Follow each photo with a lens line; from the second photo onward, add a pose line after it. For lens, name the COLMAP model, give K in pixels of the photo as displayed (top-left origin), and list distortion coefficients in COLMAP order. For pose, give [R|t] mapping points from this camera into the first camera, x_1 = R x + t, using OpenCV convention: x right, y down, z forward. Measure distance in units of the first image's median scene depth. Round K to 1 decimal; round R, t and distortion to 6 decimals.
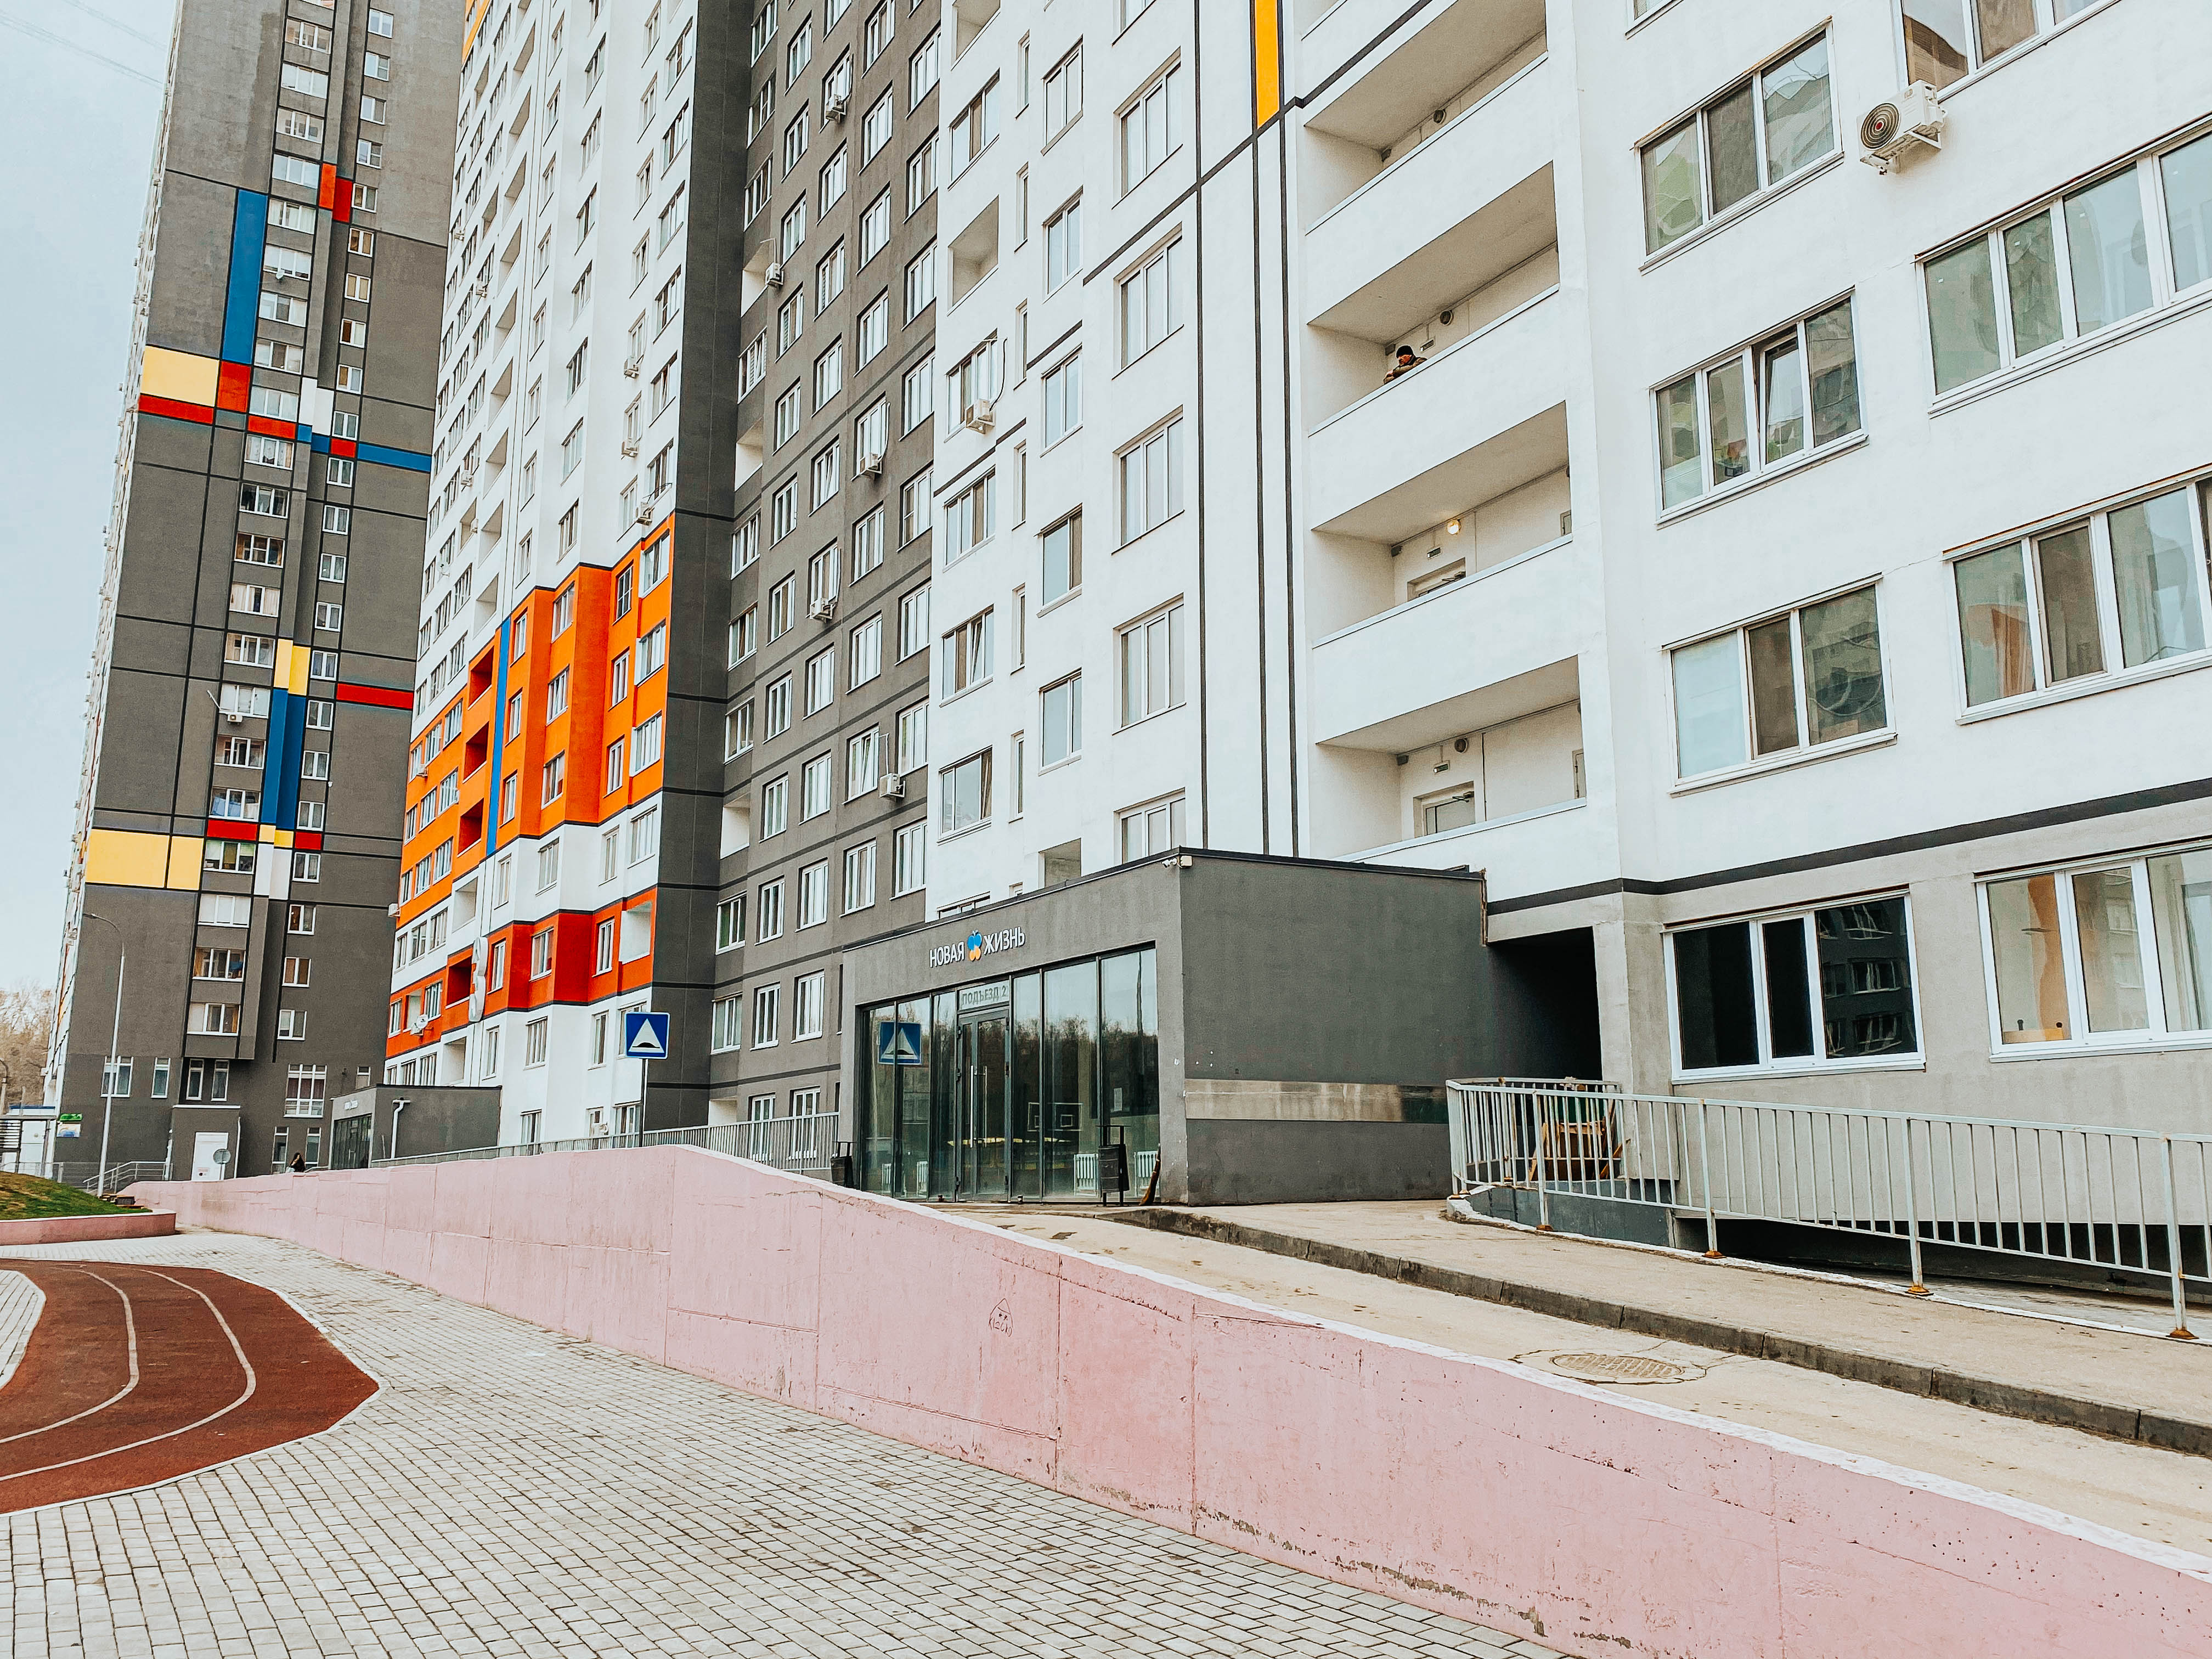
lens RADIAL K [[1860.7, 0, 1106.0], [0, 1860.7, 829.5], [0, 0, 1]] dist [0.005669, -0.000035]
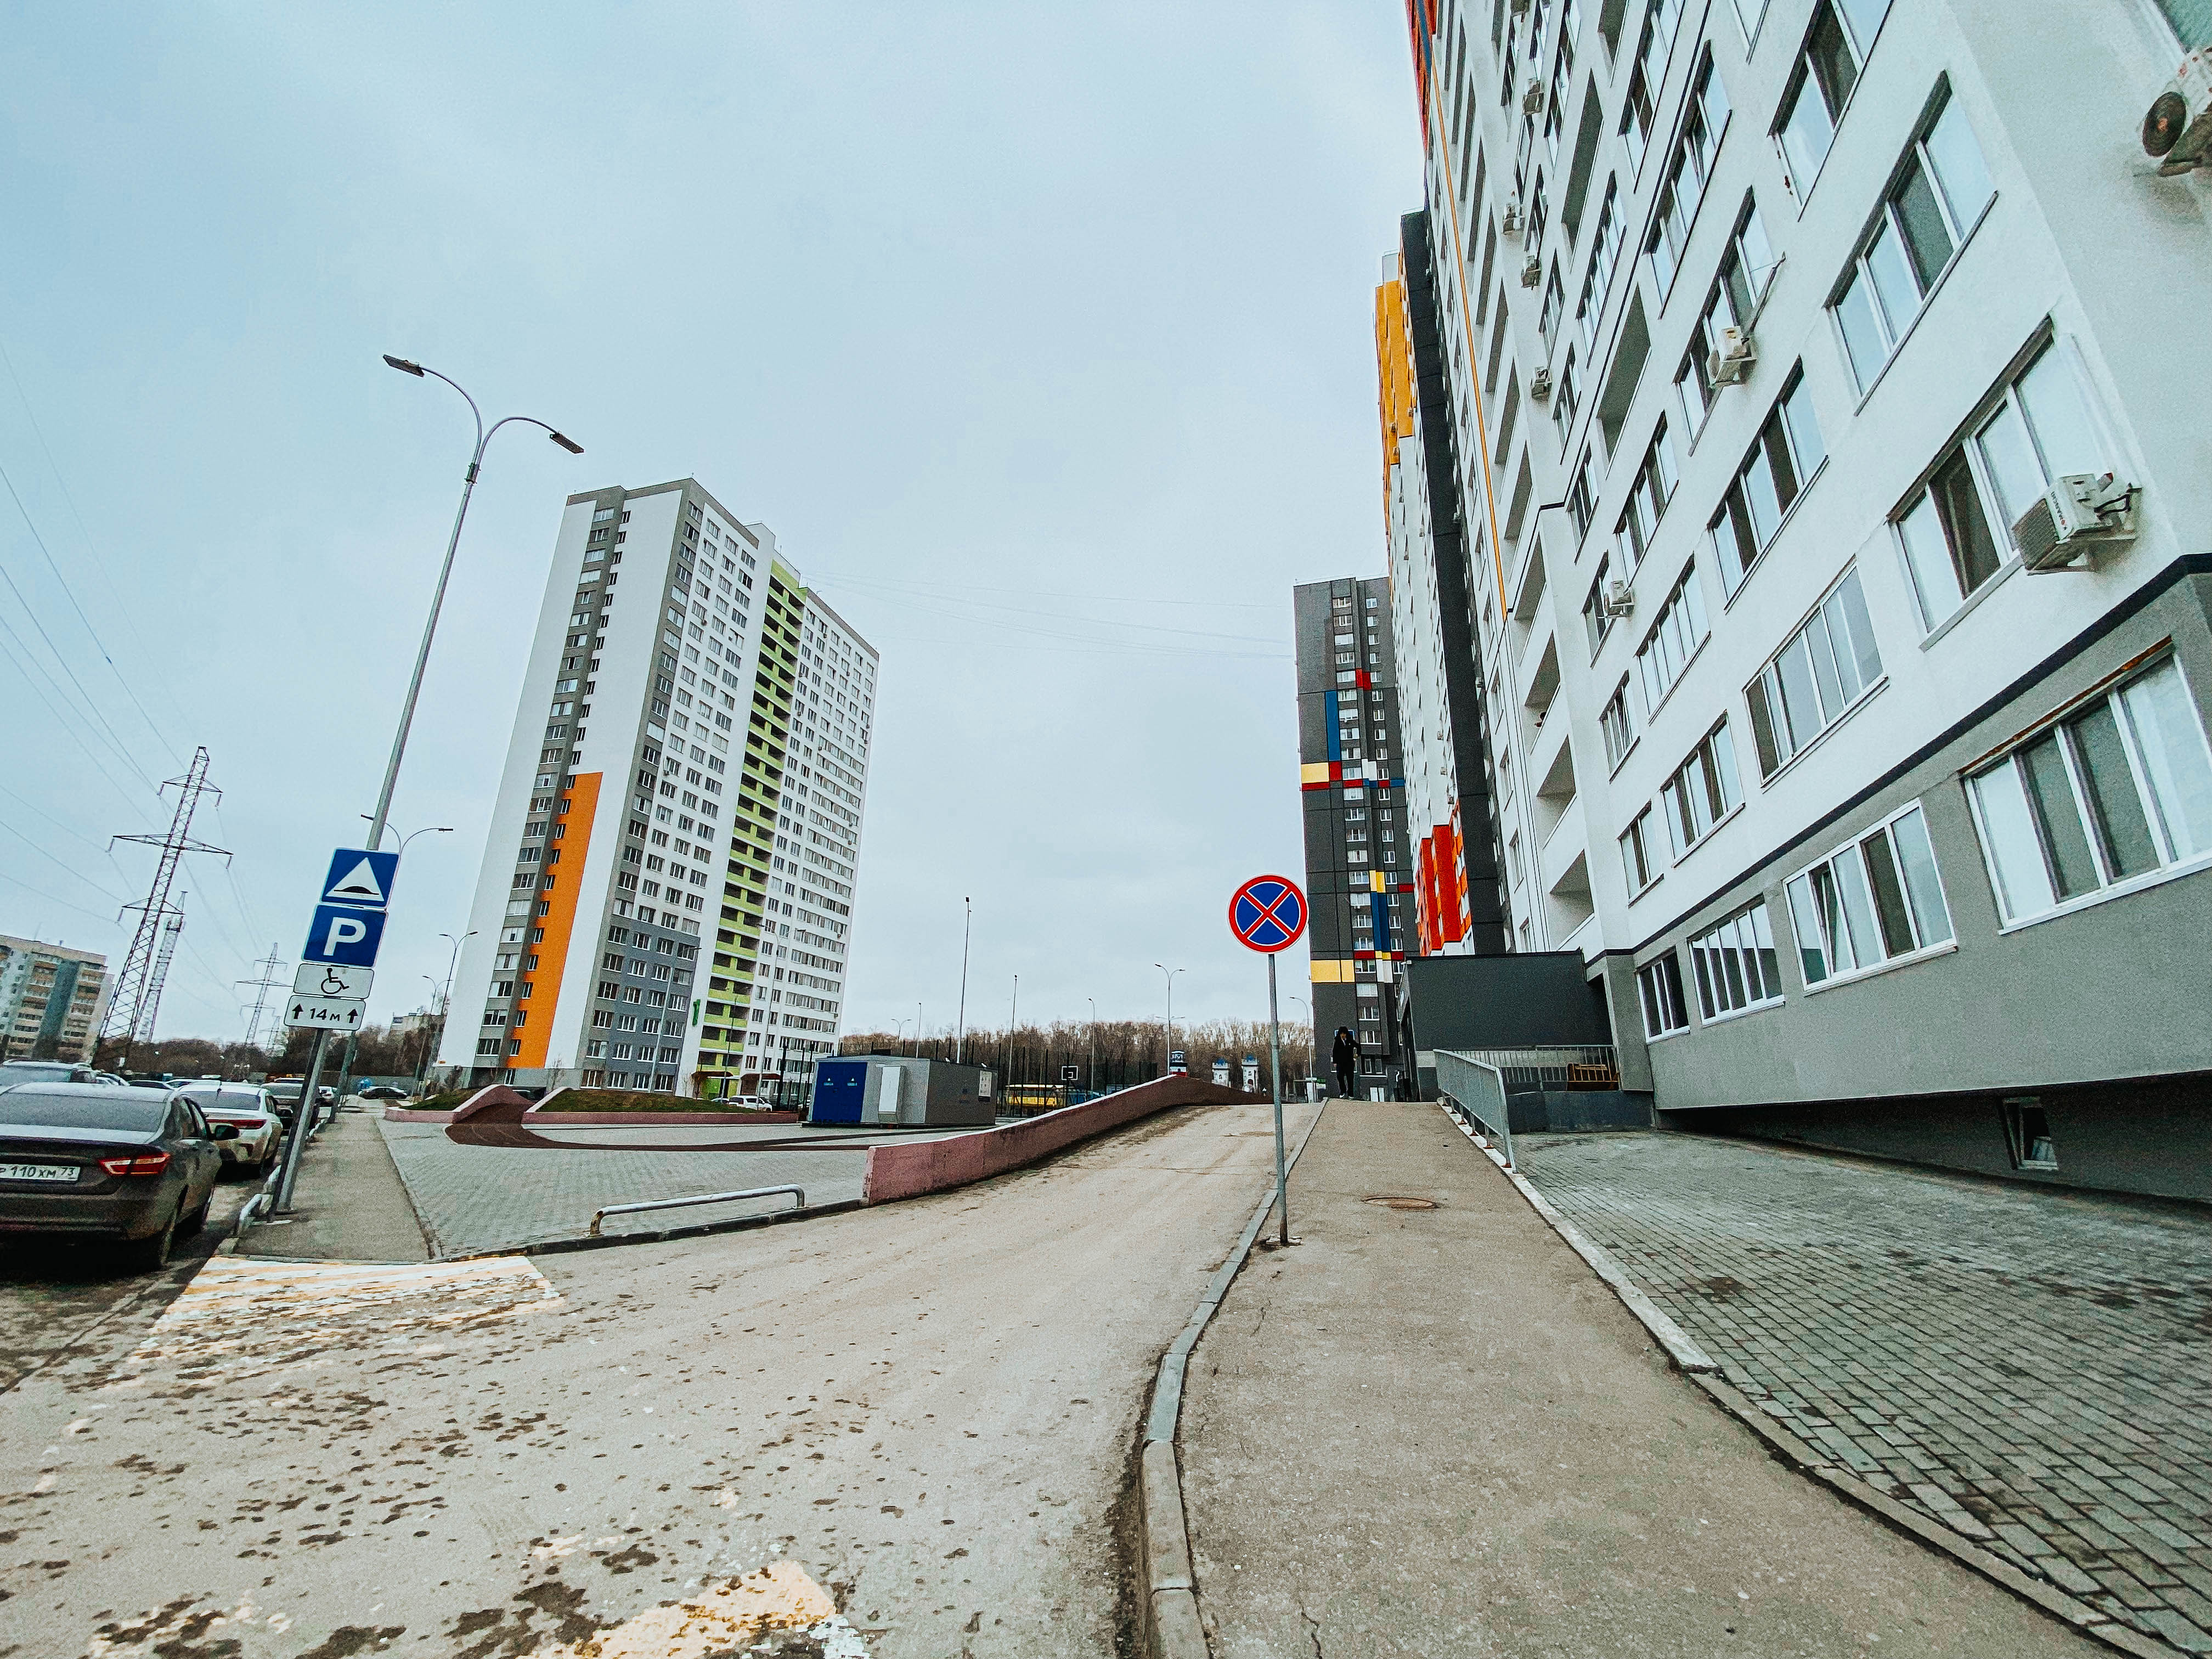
lens RADIAL K [[919.0, 0, 1110.1], [0, 919.0, 836.6], [0, 0, 1]] dist [0.018886, -0.020321]
pose [[0.684457, -0.199886, -0.701116, 0.151168], [0.123206, 0.979562, -0.158991, -0.000874], [0.718567, 0.022441, 0.695096, -0.037401]]
